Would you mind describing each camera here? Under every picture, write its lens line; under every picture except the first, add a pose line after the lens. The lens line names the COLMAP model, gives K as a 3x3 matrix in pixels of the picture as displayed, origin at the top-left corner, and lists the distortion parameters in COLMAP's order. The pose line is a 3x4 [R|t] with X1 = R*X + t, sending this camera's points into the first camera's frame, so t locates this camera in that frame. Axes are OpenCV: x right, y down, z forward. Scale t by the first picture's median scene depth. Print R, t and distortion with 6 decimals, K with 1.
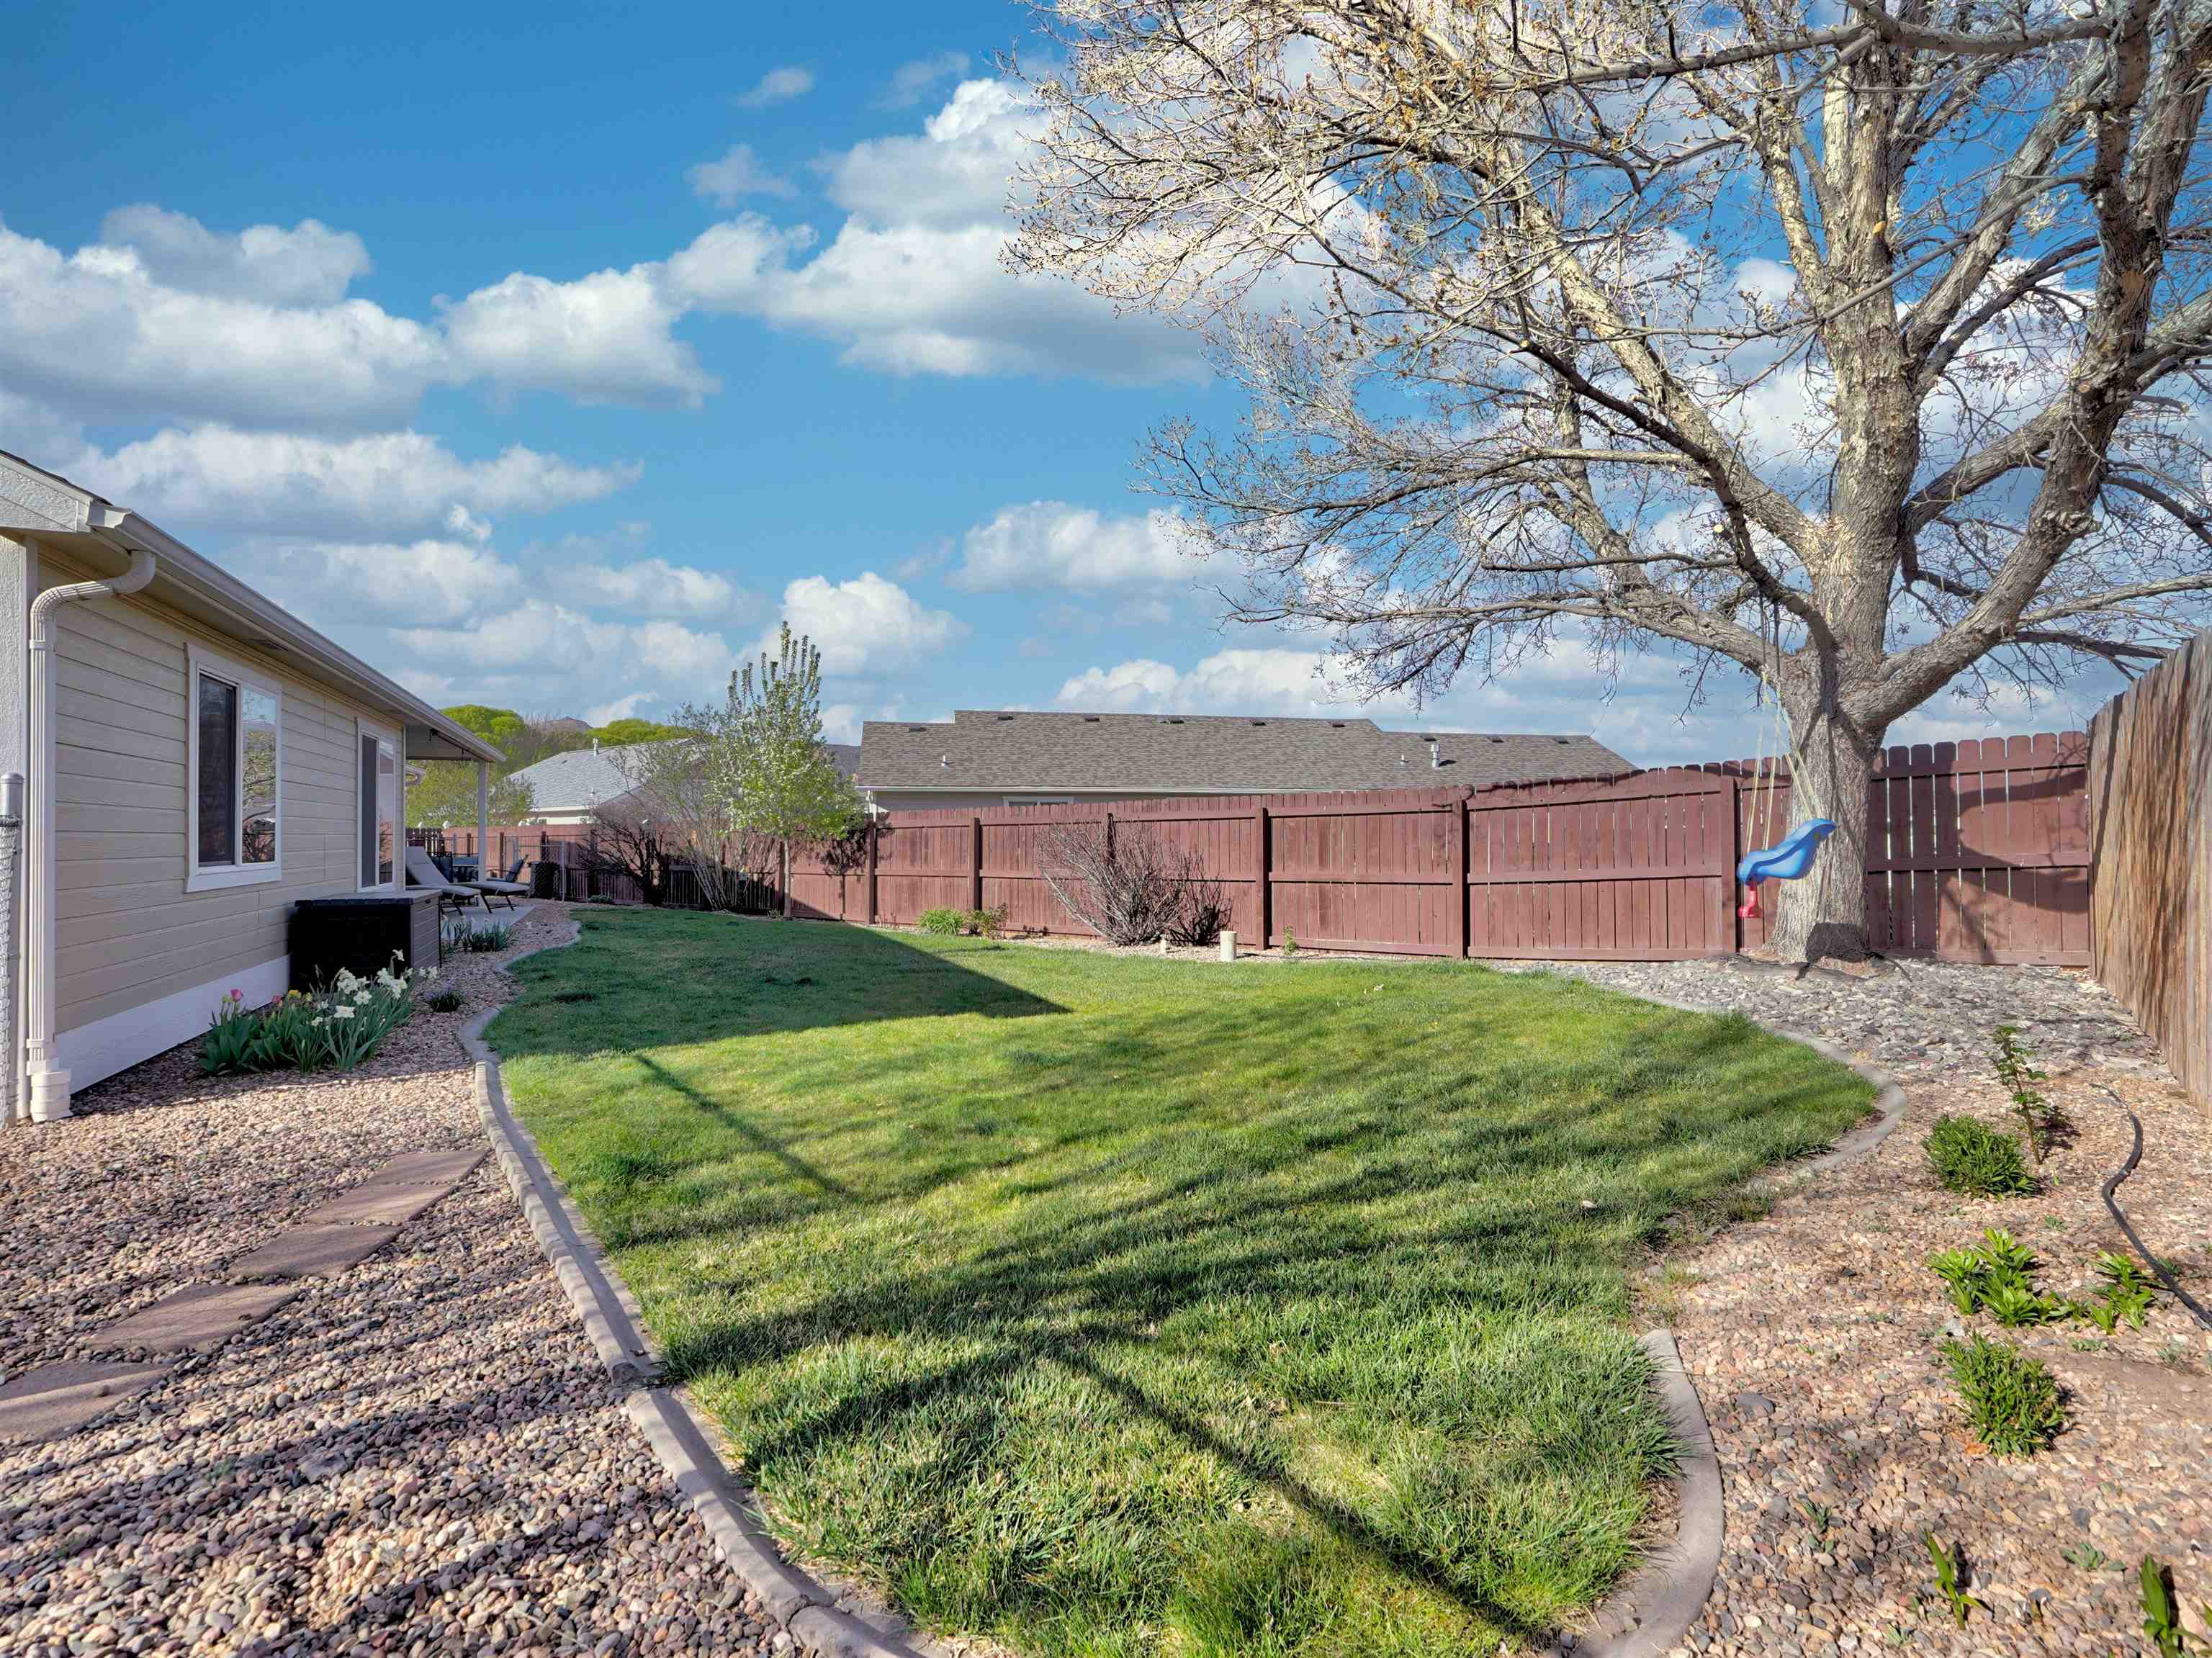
lens RADIAL K [[969.1, 0, 1103.0], [0, 969.1, 831.8], [0, 0, 1]] dist [-0.000592, -0.000066]
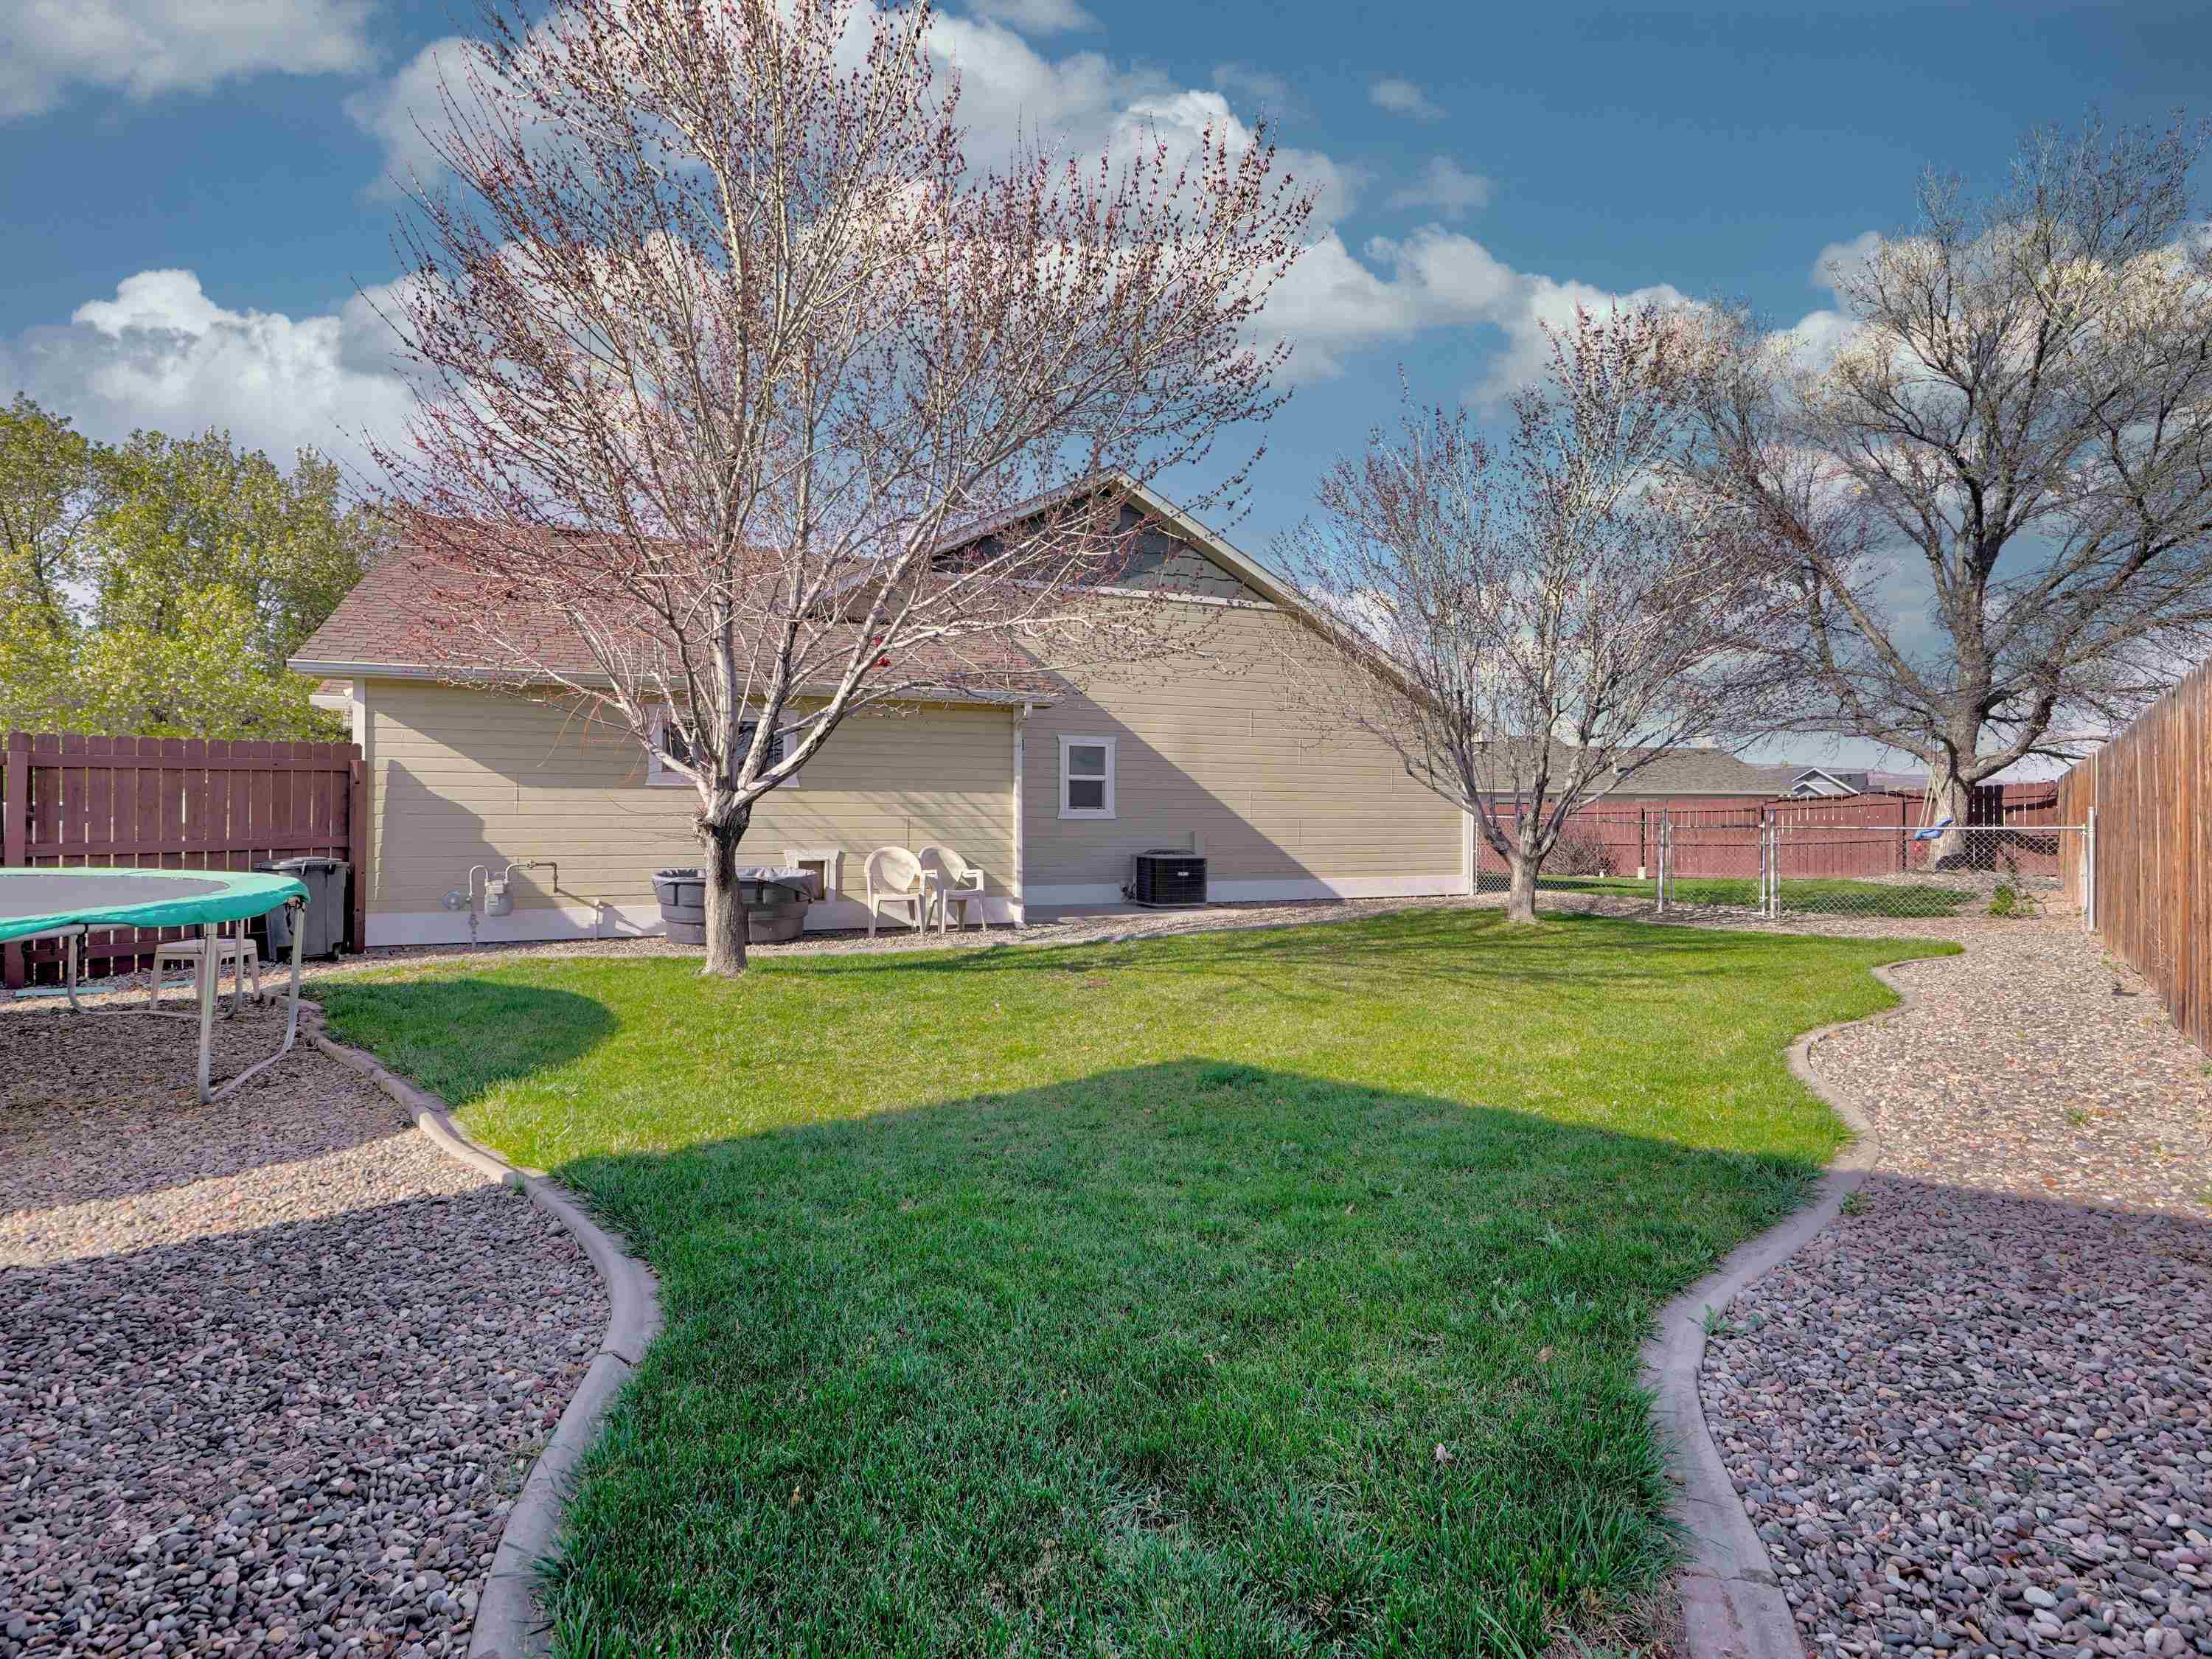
lens RADIAL K [[969.2, 0, 1108.4], [0, 969.2, 825.0], [0, 0, 1]] dist [-0.000592, -0.000066]
pose [[0.999508, 0.004304, -0.031053, -1.387591], [-0.003938, 0.999922, 0.011819, -0.014545], [0.031101, -0.011691, 0.999448, -1.614208]]
